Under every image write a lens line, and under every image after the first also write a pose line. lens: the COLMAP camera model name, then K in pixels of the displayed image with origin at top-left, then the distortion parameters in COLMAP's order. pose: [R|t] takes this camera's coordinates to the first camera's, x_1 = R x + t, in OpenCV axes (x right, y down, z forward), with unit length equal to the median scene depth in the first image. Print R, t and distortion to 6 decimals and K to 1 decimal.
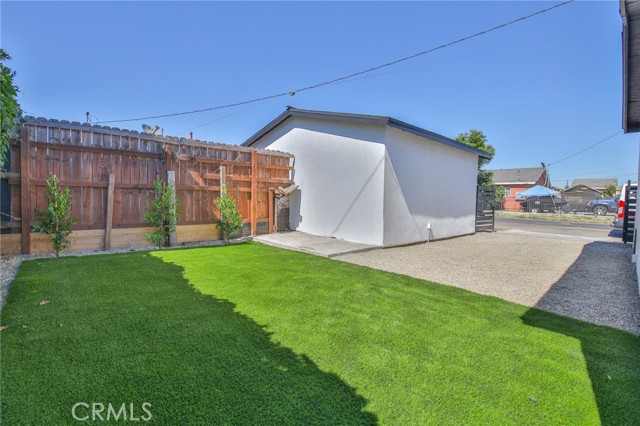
lens RADIAL K [[292.5, 0, 319.8], [0, 292.5, 208.3], [0, 0, 1]] dist [-0.011639, -0.000842]
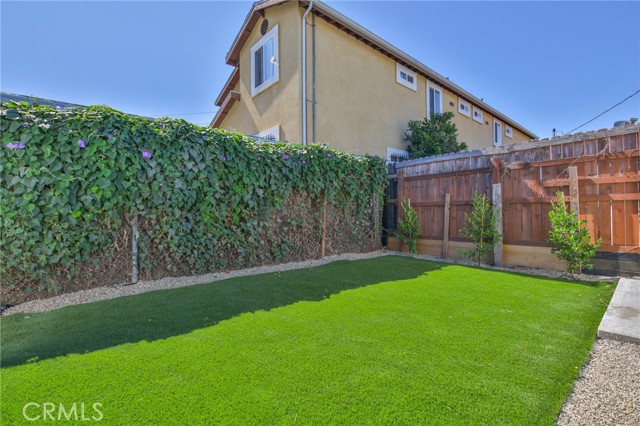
lens RADIAL K [[292.5, 0, 319.8], [0, 292.5, 208.3], [0, 0, 1]] dist [-0.011639, -0.000842]
pose [[-0.031650, -0.038077, -0.998773, 0.427472], [-0.028018, 0.998915, -0.037195, -0.001261], [0.999106, 0.026807, -0.032682, 0.488160]]
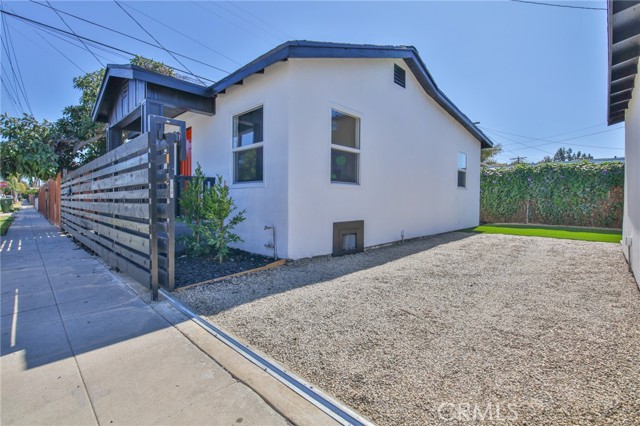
lens RADIAL K [[292.5, 0, 319.8], [0, 292.5, 208.3], [0, 0, 1]] dist [-0.011639, -0.000842]
pose [[-0.998052, -0.033315, -0.052750, 0.896054], [-0.036531, 0.997456, 0.061218, -0.007456], [0.050576, 0.063026, -0.996730, 1.291491]]
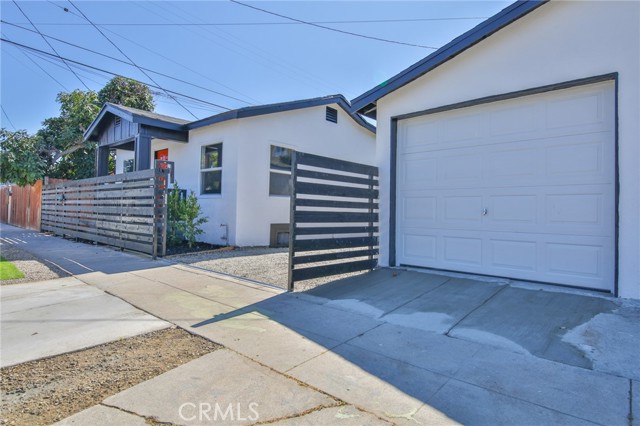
lens RADIAL K [[352.4, 0, 319.5], [0, 352.4, 207.2], [0, 0, 1]] dist [0.000527, 0.000431]
pose [[-0.994273, -0.054588, -0.091881, 0.809783], [-0.056786, 0.998155, 0.021481, -0.018563], [0.090539, 0.026576, -0.995538, 1.656264]]
